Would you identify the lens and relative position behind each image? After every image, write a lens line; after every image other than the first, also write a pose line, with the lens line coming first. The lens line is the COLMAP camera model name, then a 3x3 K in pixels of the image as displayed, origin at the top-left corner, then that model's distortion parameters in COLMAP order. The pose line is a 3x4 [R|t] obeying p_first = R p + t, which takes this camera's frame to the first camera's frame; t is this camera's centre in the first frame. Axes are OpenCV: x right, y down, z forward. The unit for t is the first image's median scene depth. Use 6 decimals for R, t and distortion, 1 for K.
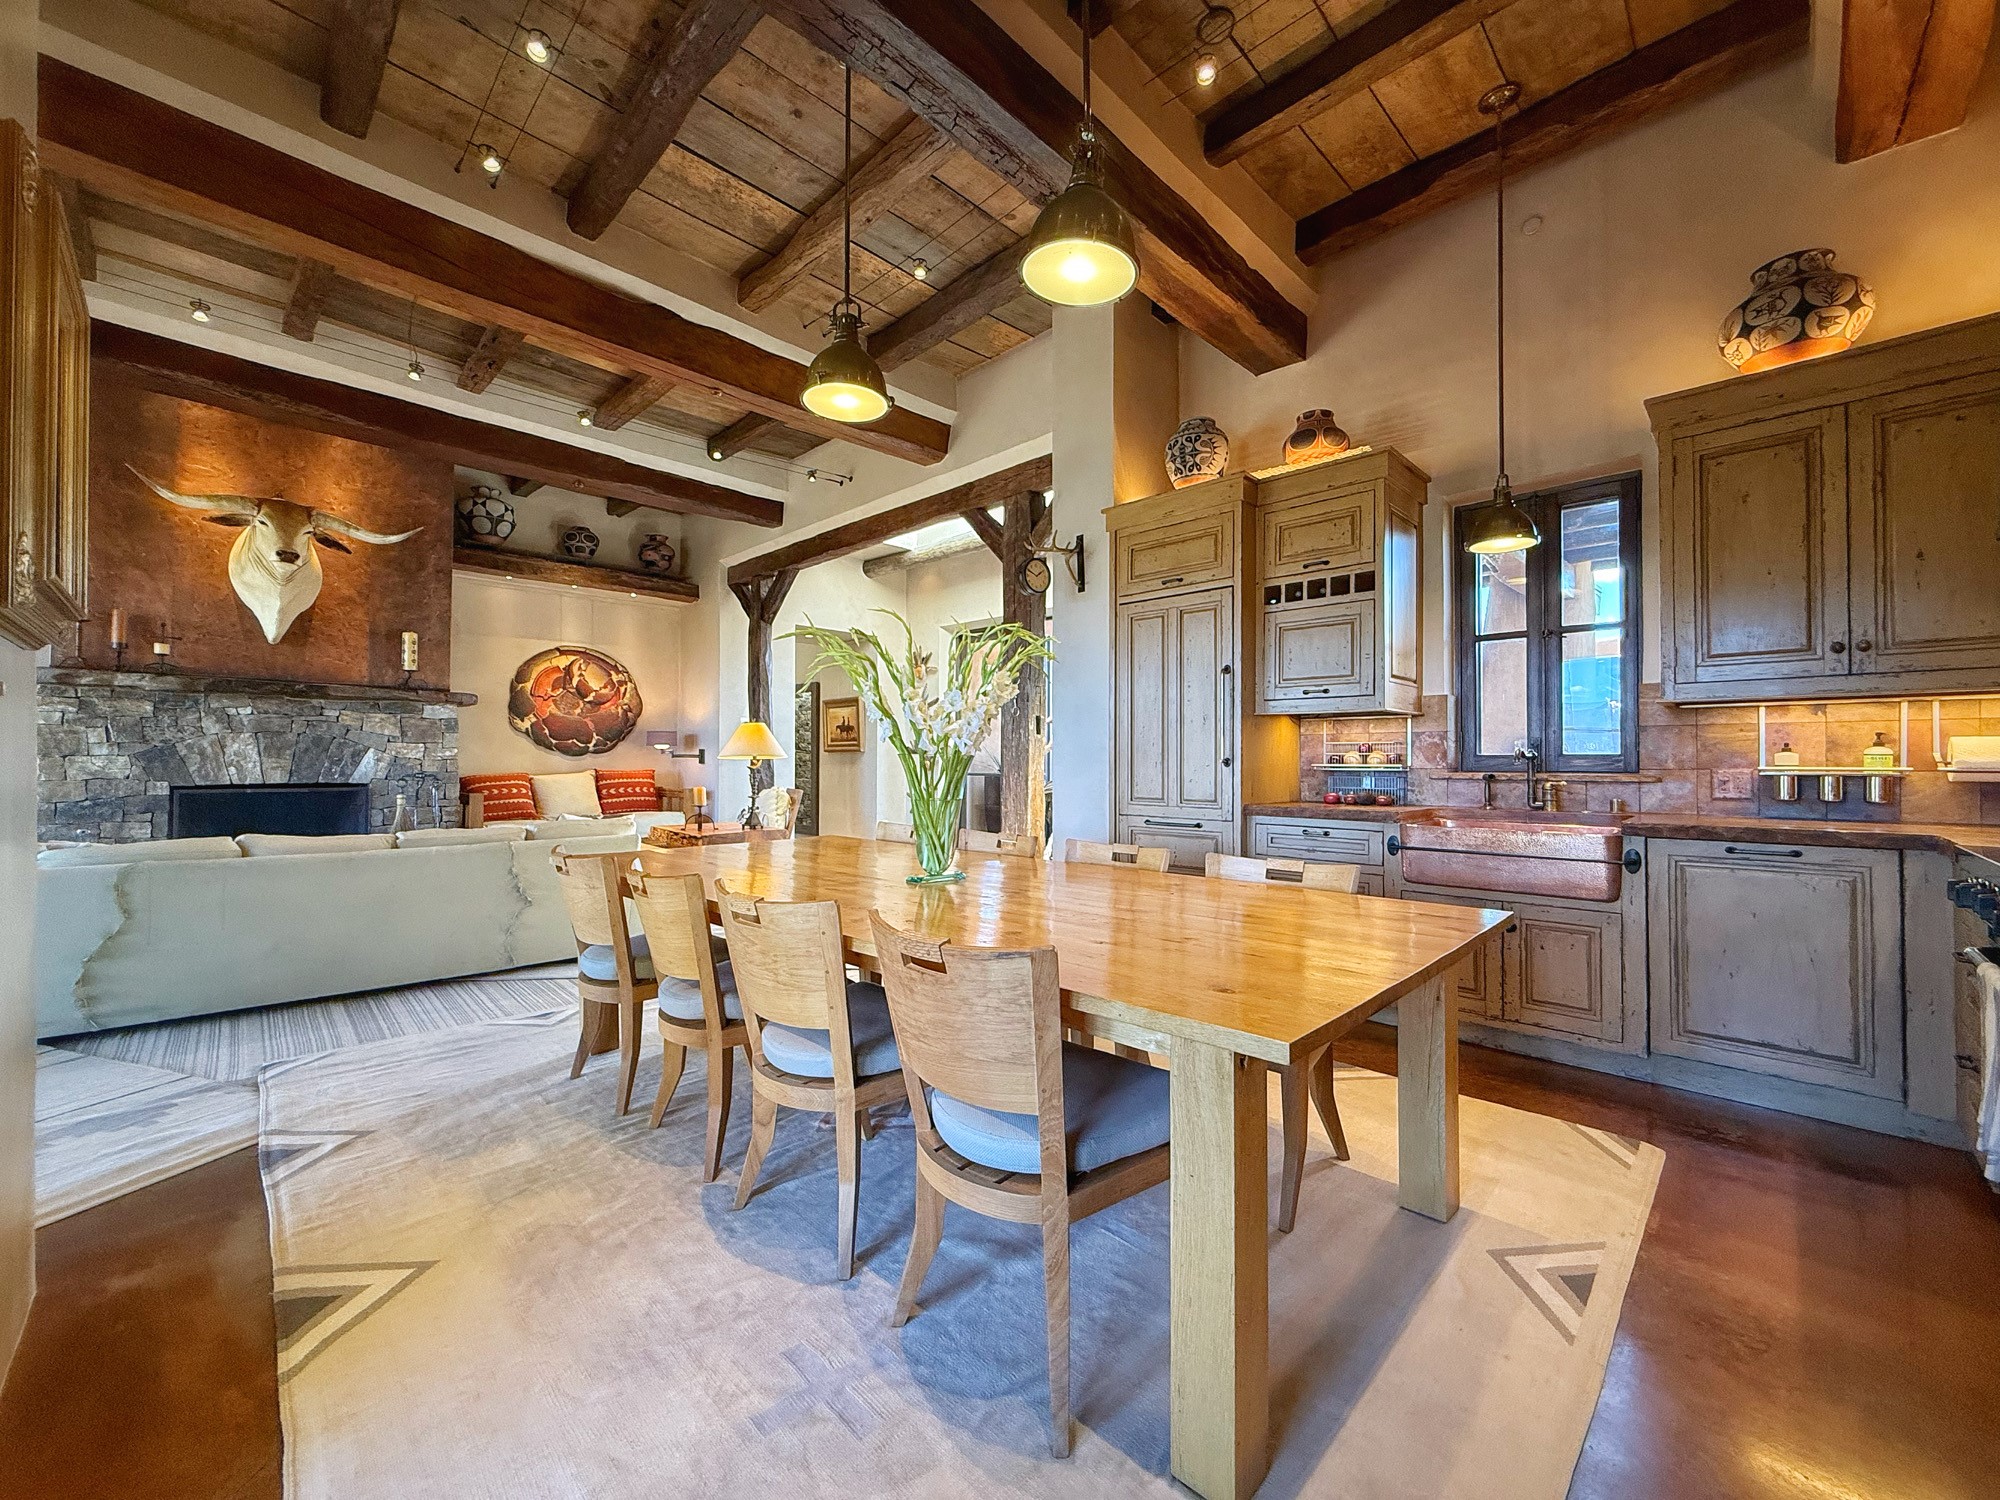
lens RADIAL K [[796.3, 0, 990.4], [0, 796.3, 748.7], [0, 0, 1]] dist [0.000246, -0.000173]
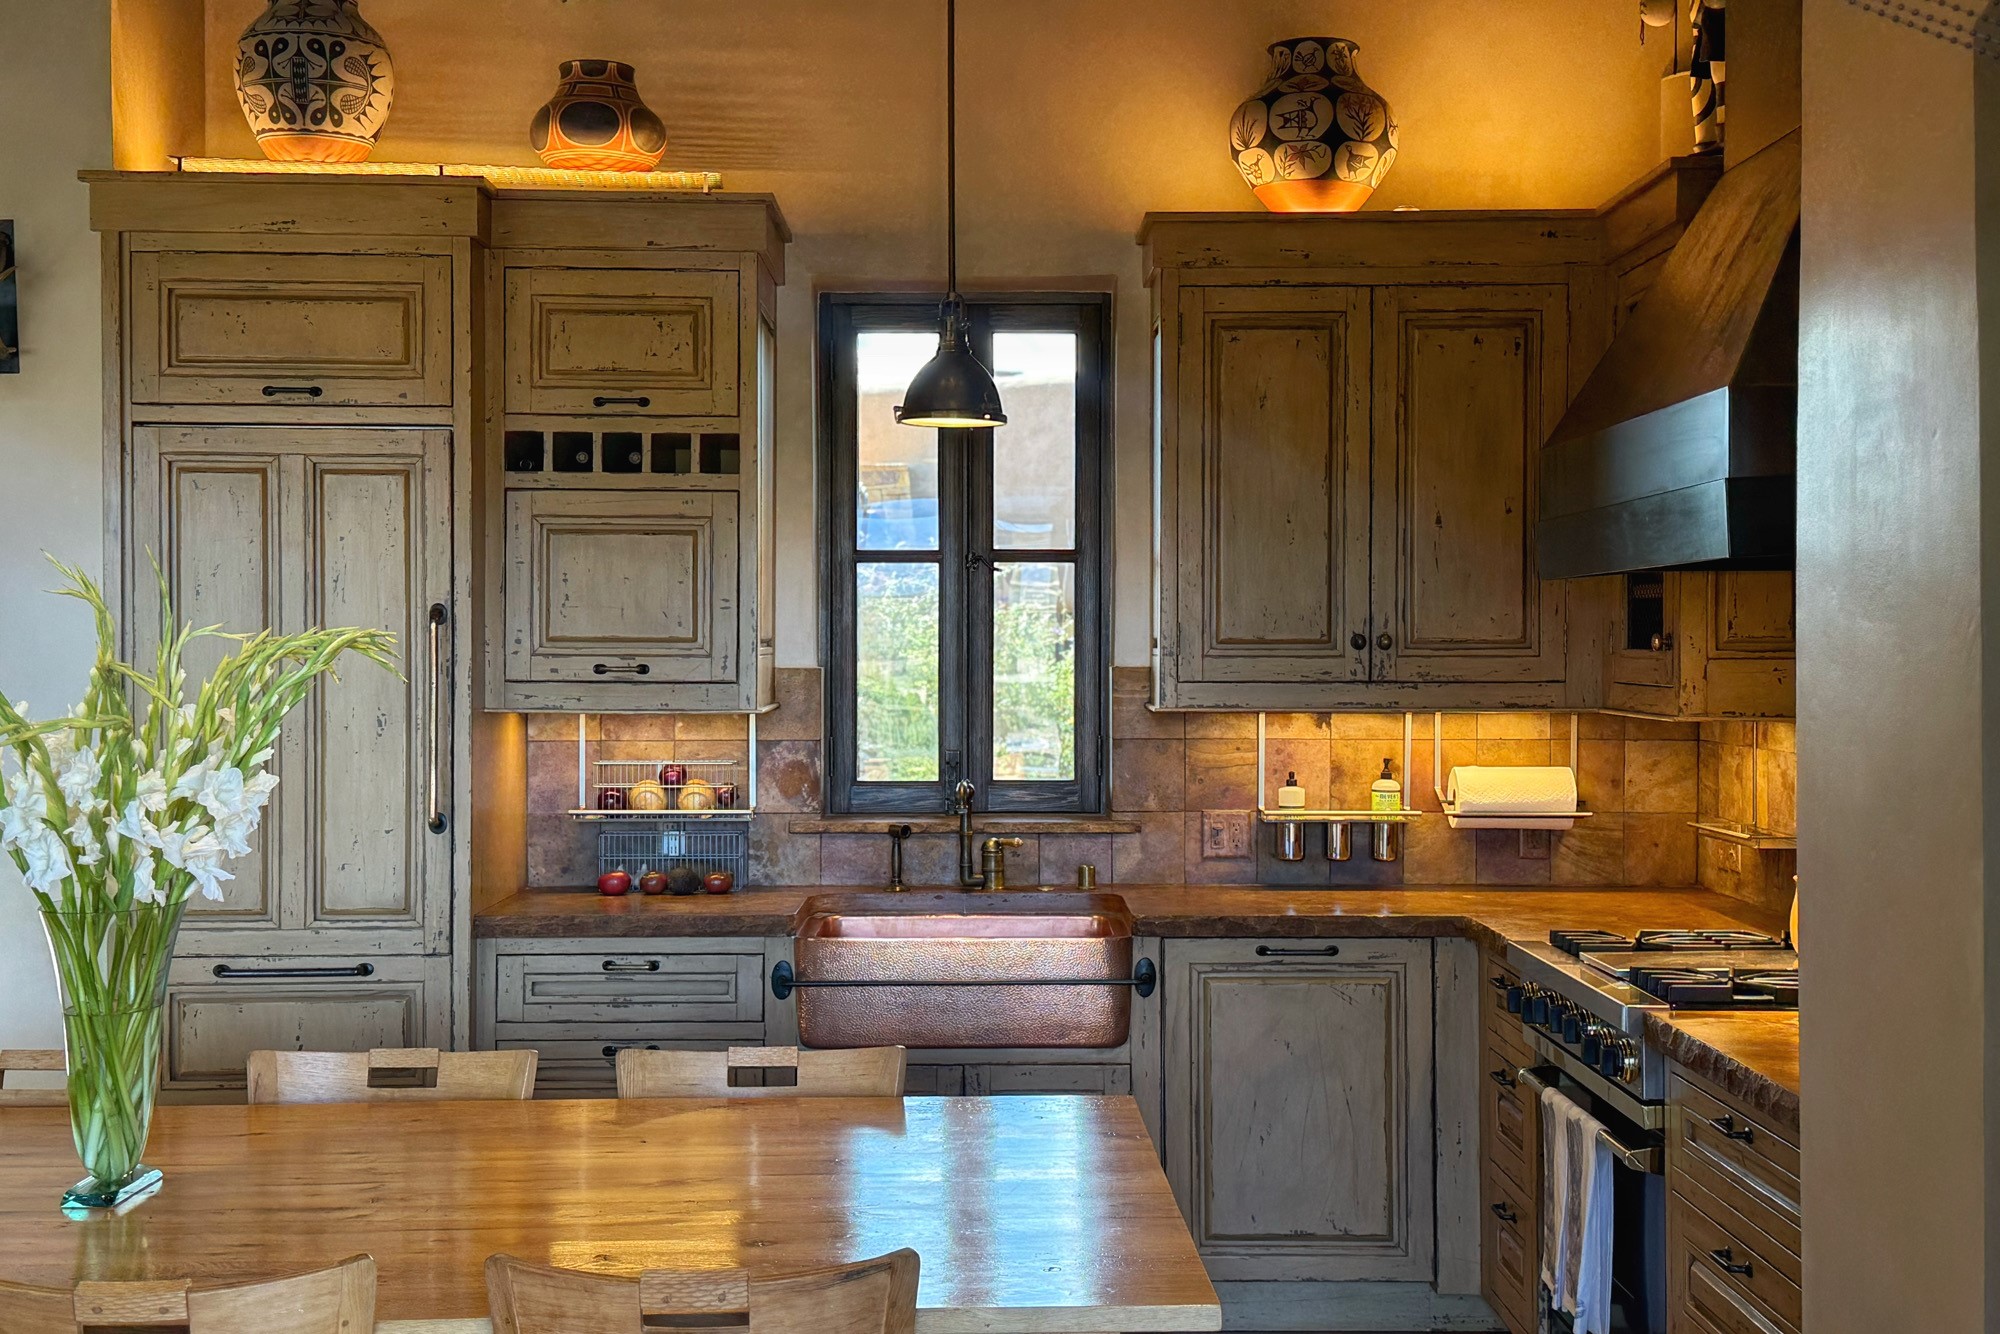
lens RADIAL K [[2435.5, 0, 1000.0], [0, 2435.5, 667.0], [0, 0, 1]] dist [0.134635, 0.003112]
pose [[0.707427, -0.008127, 0.706740, -0.520966], [-0.008862, 0.999753, 0.020367, -0.116793], [-0.706731, -0.020671, 0.707180, -0.220911]]
